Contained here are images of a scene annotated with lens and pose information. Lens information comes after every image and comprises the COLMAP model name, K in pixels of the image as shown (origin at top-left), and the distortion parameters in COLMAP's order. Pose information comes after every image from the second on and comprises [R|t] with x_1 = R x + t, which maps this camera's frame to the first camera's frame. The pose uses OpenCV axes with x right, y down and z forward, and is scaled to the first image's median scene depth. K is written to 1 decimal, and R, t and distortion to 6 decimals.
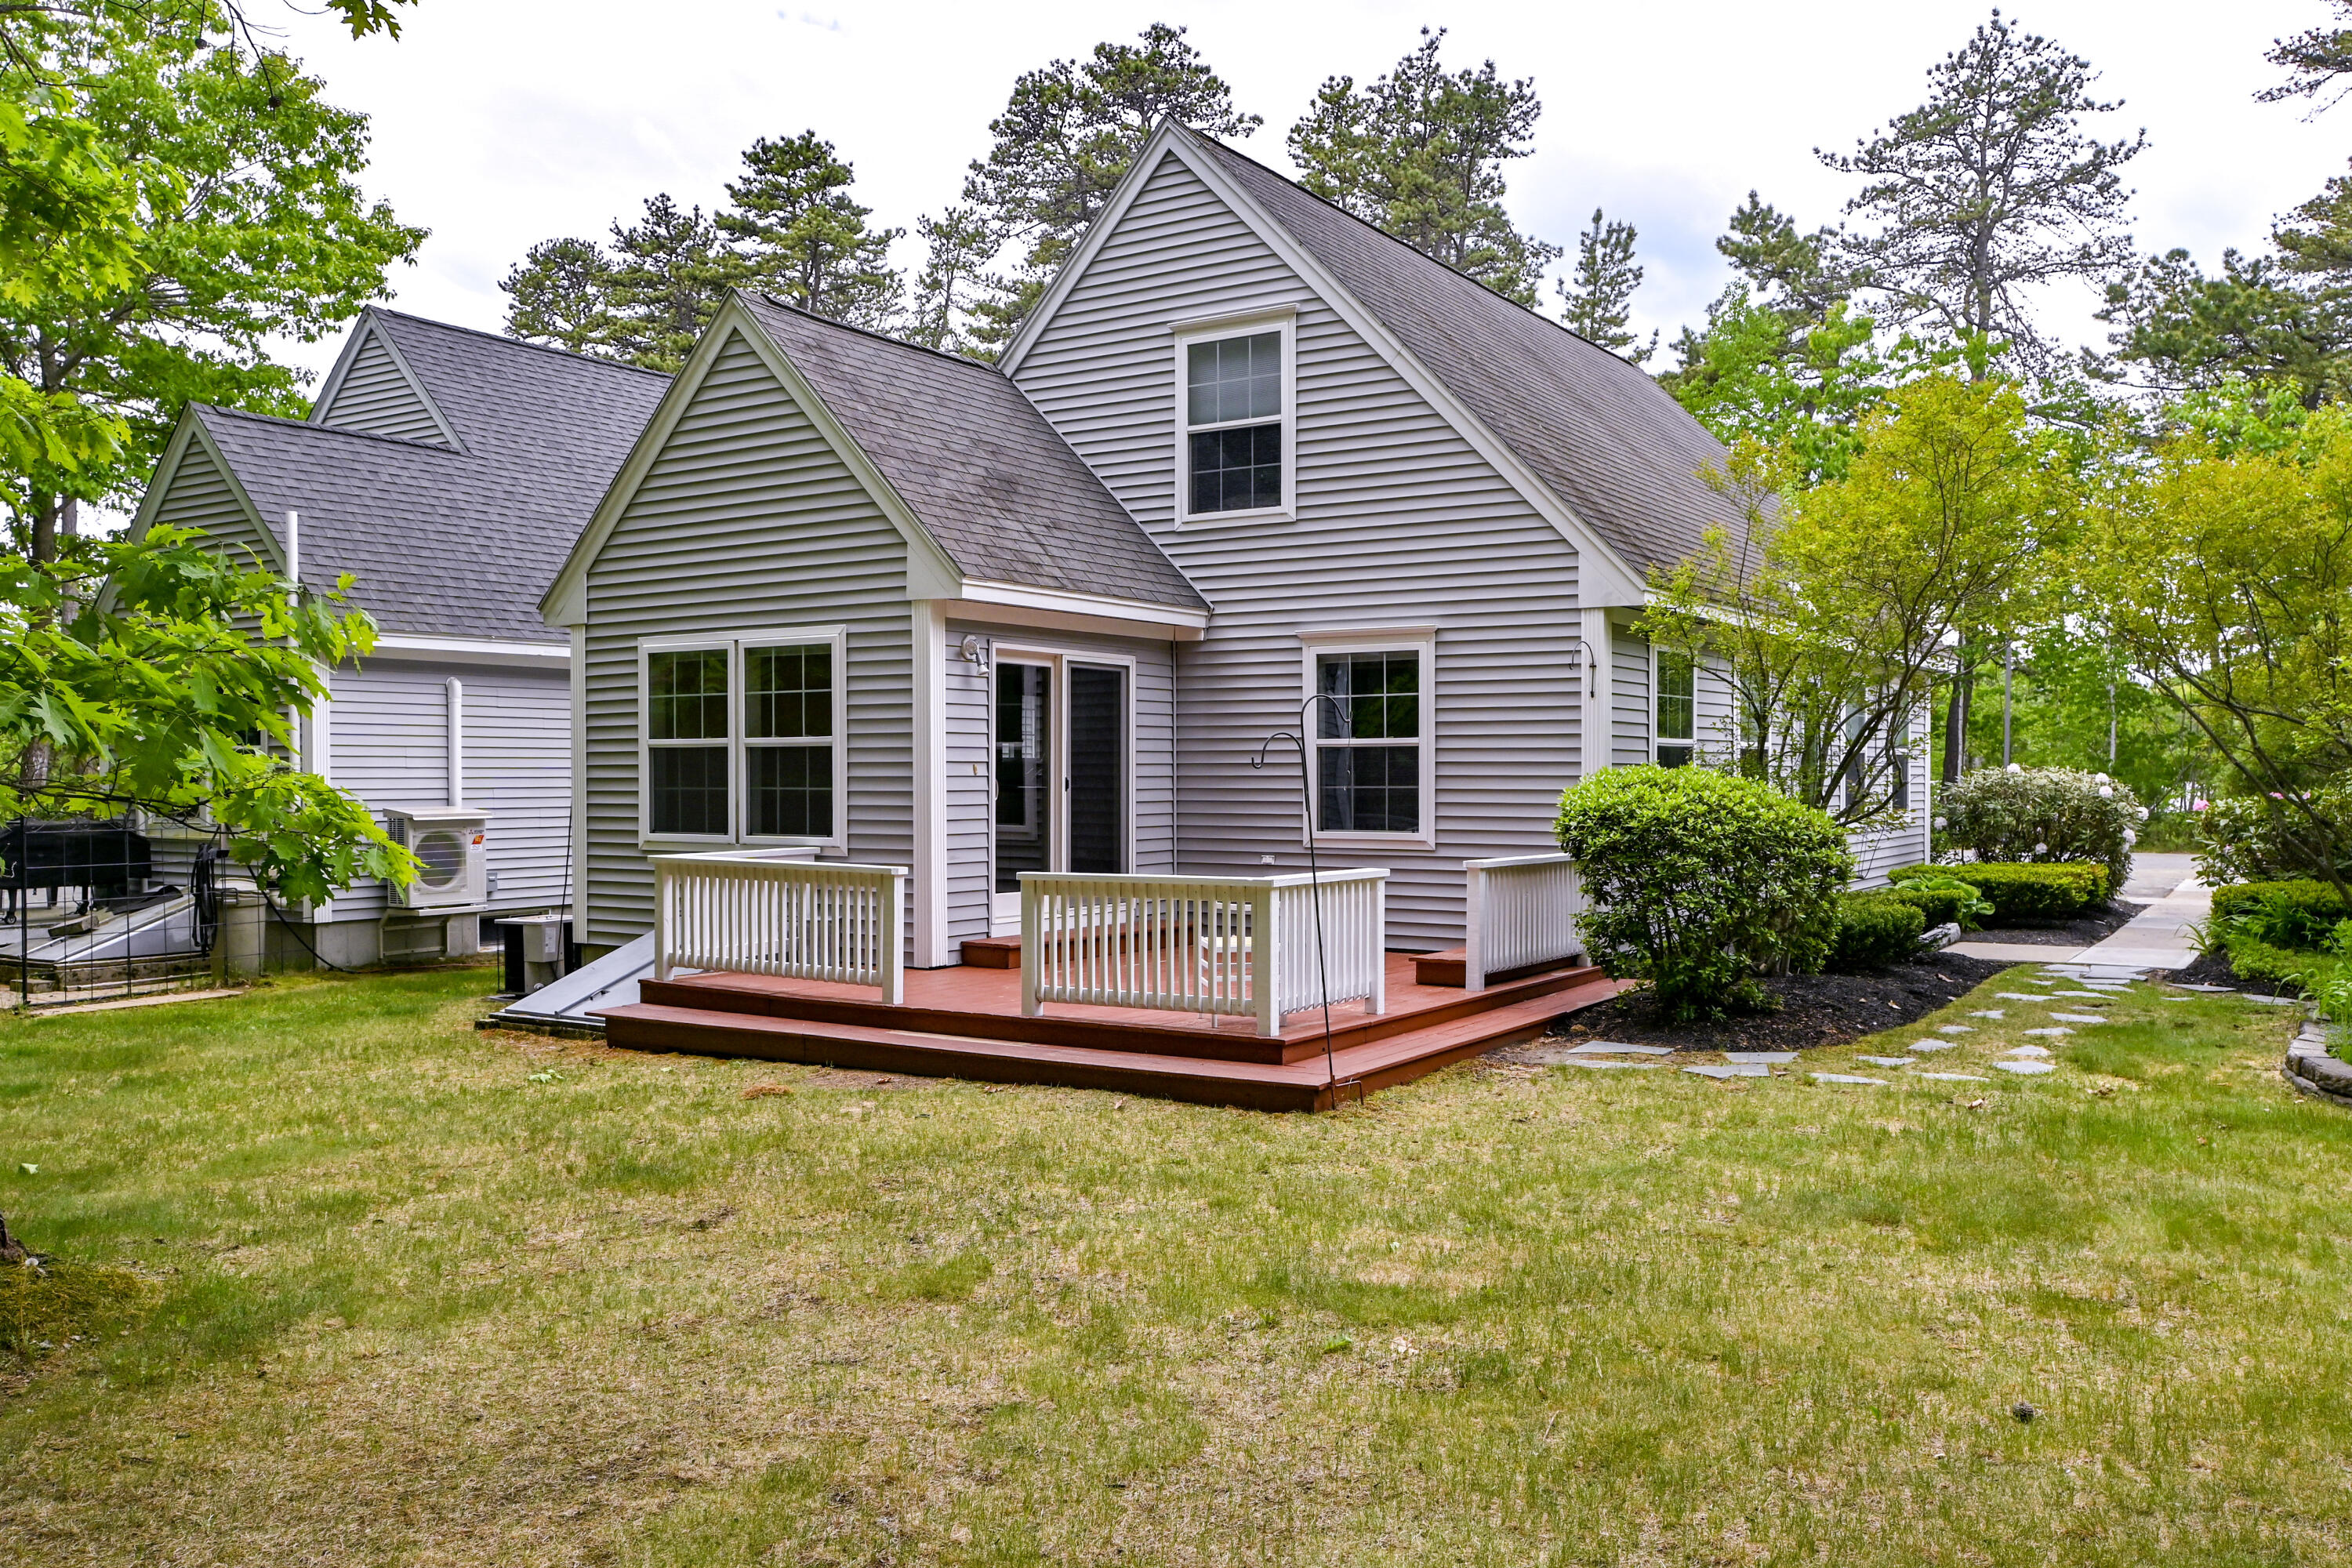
lens RADIAL K [[1850.4, 0, 1156.5], [0, 1850.4, 780.5], [0, 0, 1]] dist [0.009734, -0.032125]
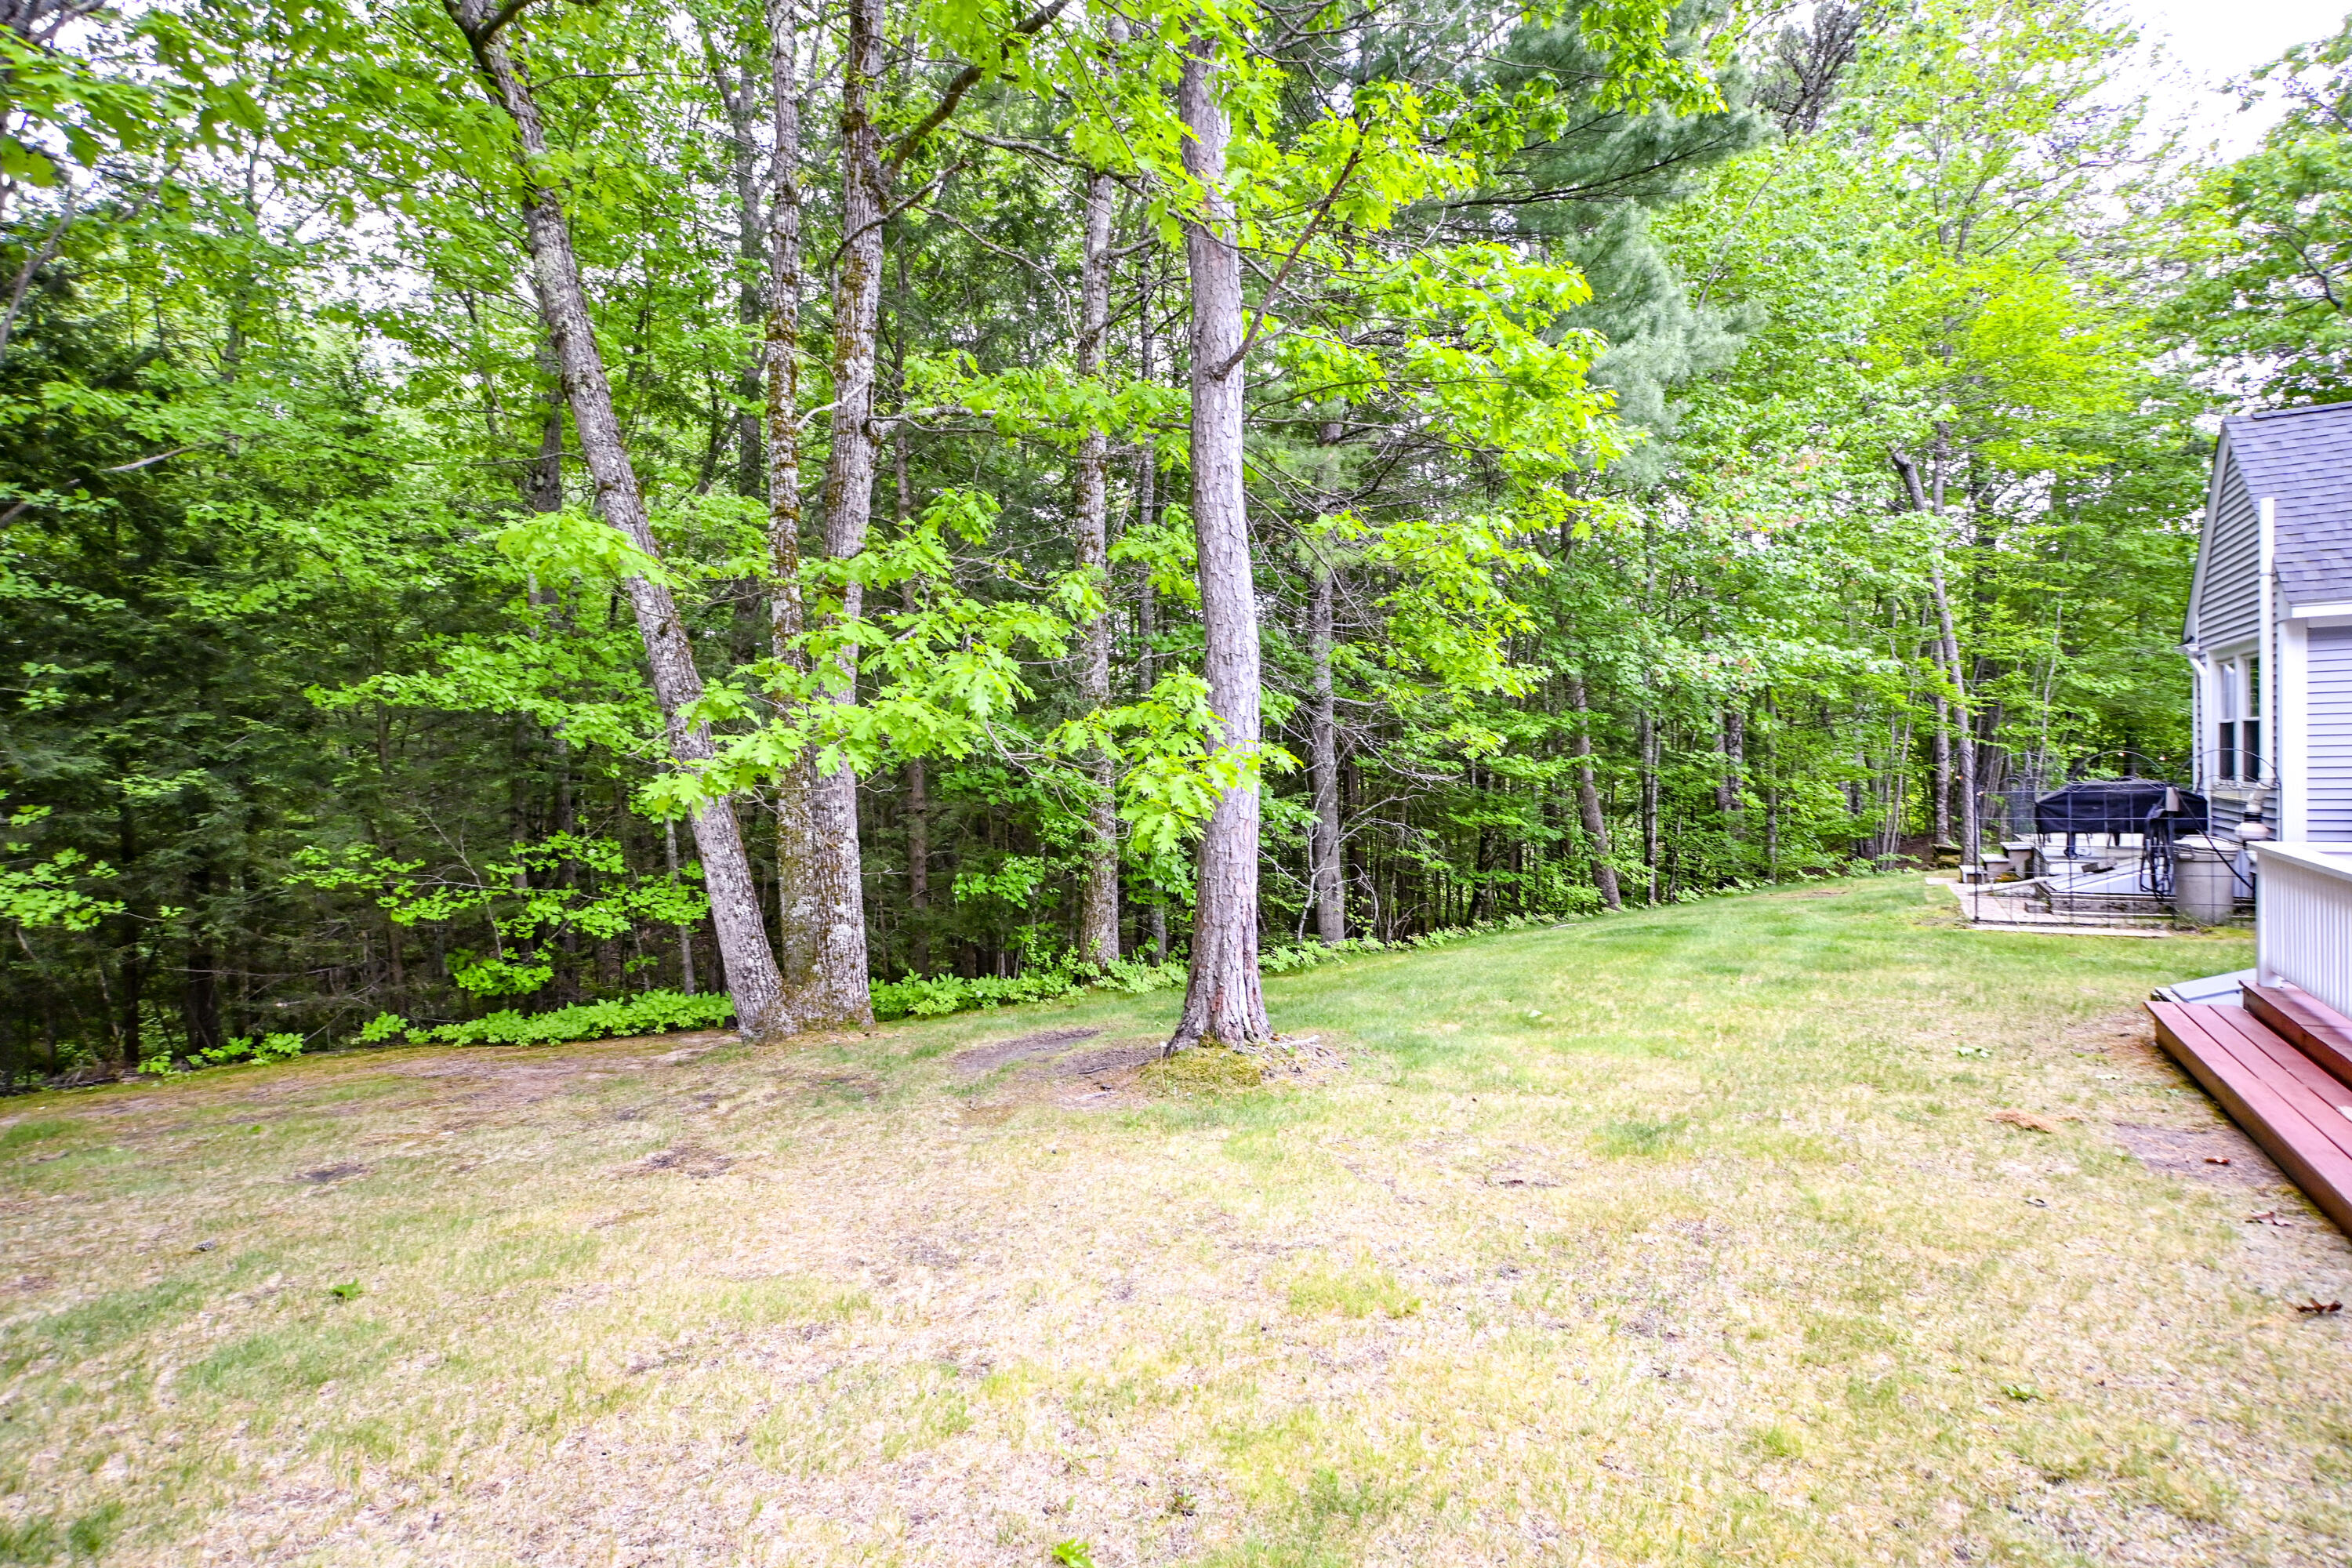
lens RADIAL K [[1161.4, 0, 1171.2], [0, 1161.4, 789.9], [0, 0, 1]] dist [0.002343, -0.000709]
pose [[0.042282, 0.027081, -0.998739, 0.171958], [0.016054, 0.999485, 0.027781, -0.004645], [0.998977, -0.017209, 0.041825, 0.313822]]
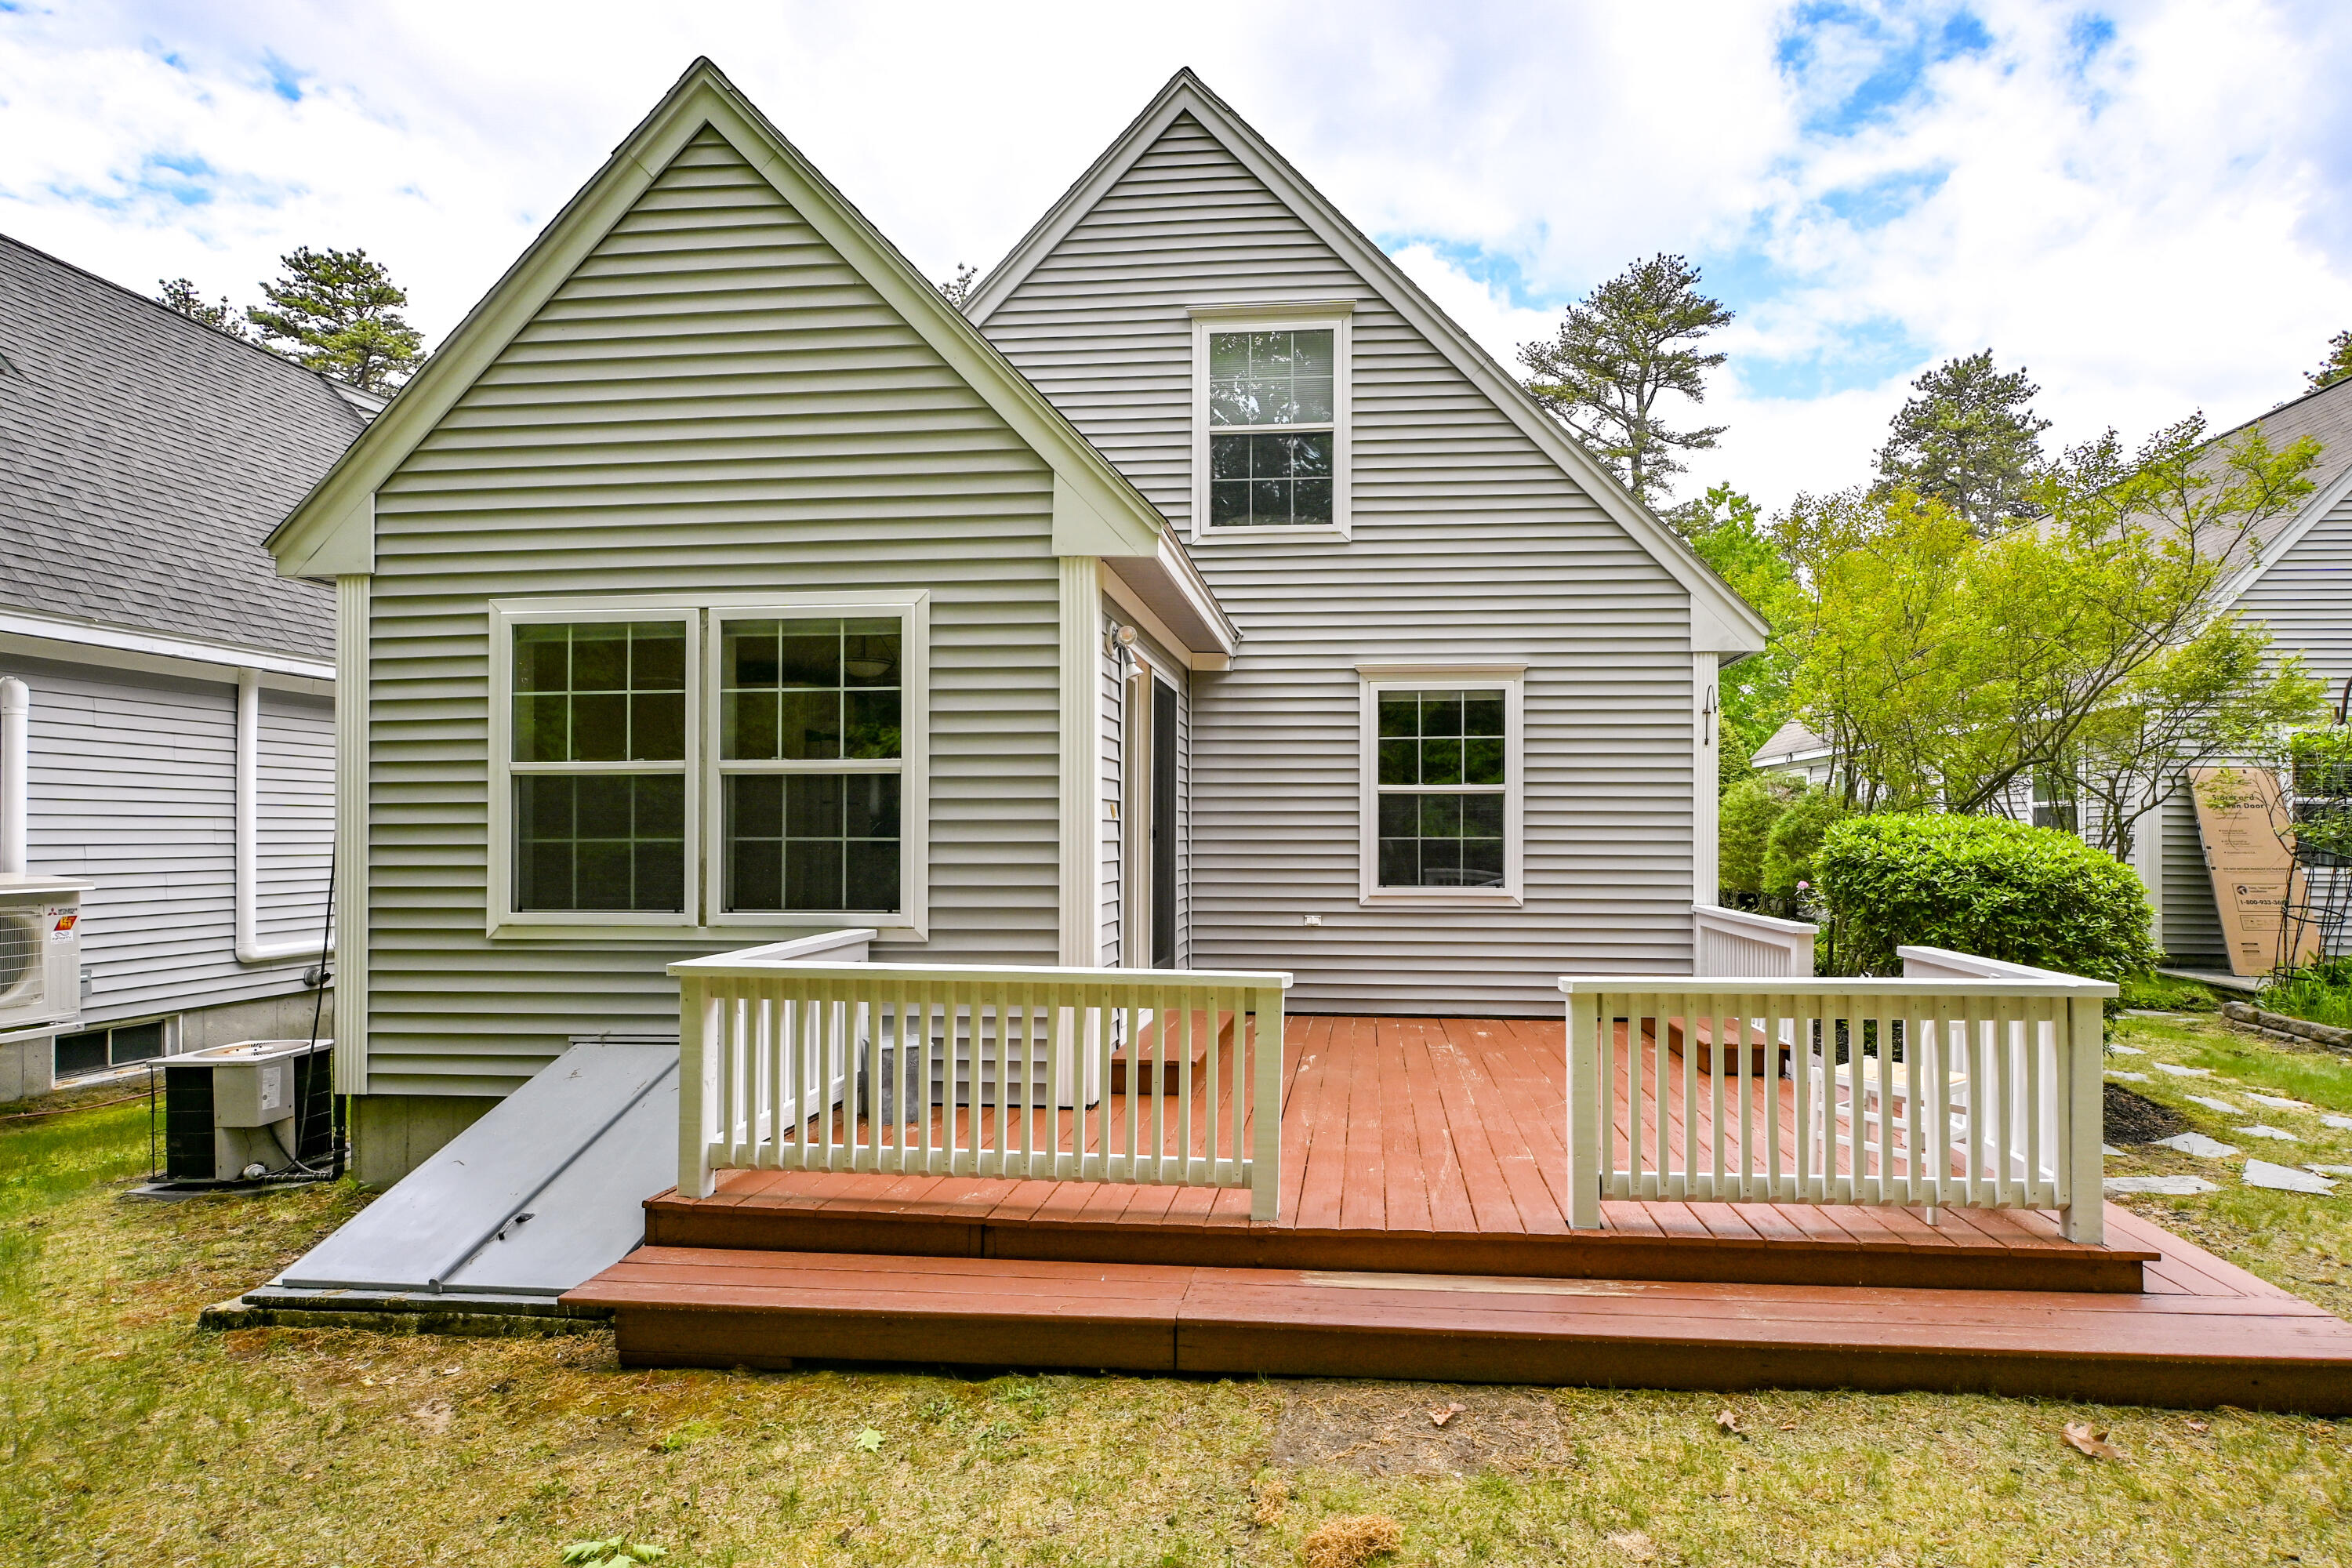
lens RADIAL K [[1198.7, 0, 1255.8], [0, 1198.7, 819.9], [0, 0, 1]] dist [-0.002120, -0.000460]
pose [[0.876539, 0.007576, 0.481270, -0.196613], [0.001682, 0.999822, -0.018801, 0.004209], [-0.481327, 0.017289, 0.876371, 0.416633]]
